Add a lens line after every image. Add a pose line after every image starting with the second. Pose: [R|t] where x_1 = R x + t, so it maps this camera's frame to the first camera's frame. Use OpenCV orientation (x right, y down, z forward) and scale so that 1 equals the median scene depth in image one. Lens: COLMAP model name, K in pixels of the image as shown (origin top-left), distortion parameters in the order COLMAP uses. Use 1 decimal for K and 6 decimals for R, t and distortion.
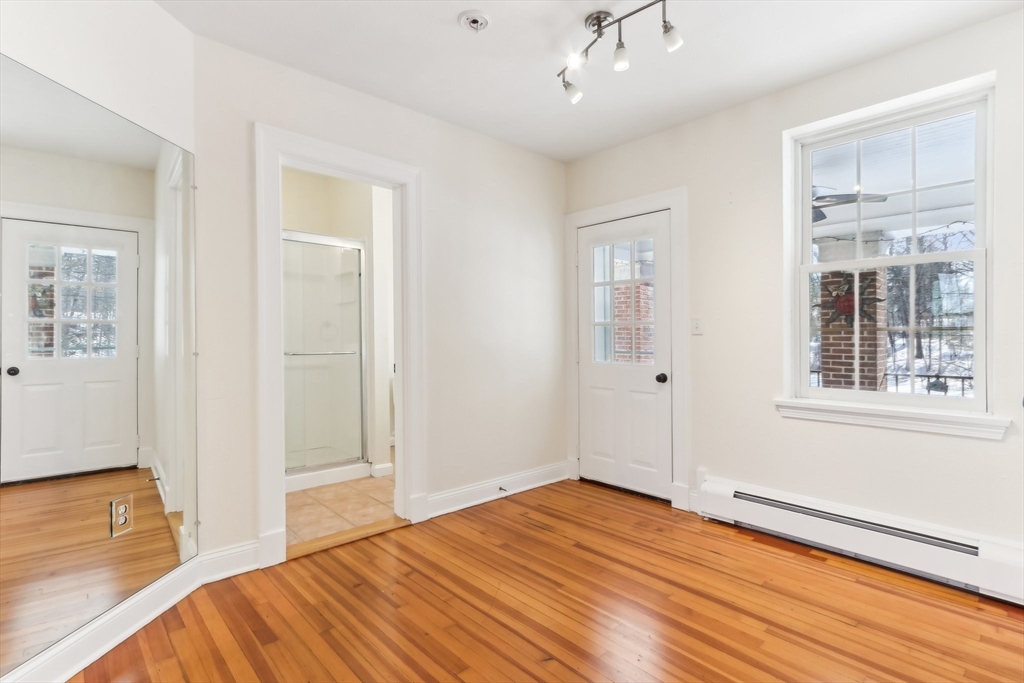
lens RADIAL K [[493.7, 0, 509.8], [0, 493.7, 335.0], [0, 0, 1]] dist [-0.012301, 0.000212]
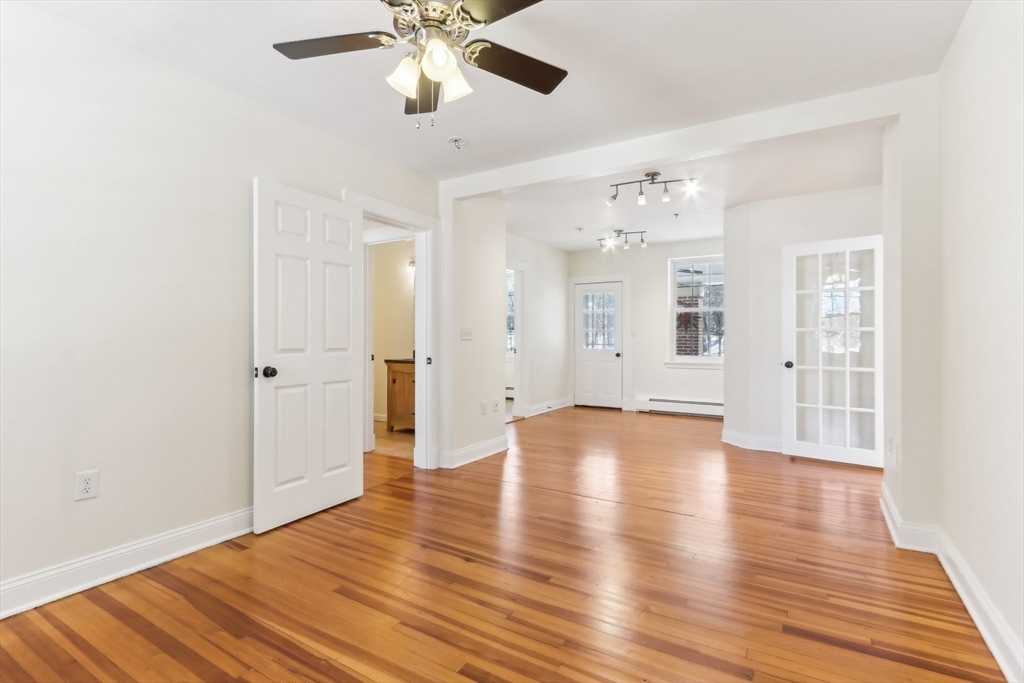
lens RADIAL K [[493.7, 0, 509.8], [0, 493.7, 335.0], [0, 0, 1]] dist [-0.012301, 0.000212]
pose [[0.964524, -0.000729, 0.263996, -0.817824], [0.001835, 0.999991, -0.003941, 0.005155], [-0.263990, 0.004285, 0.964516, -1.130438]]
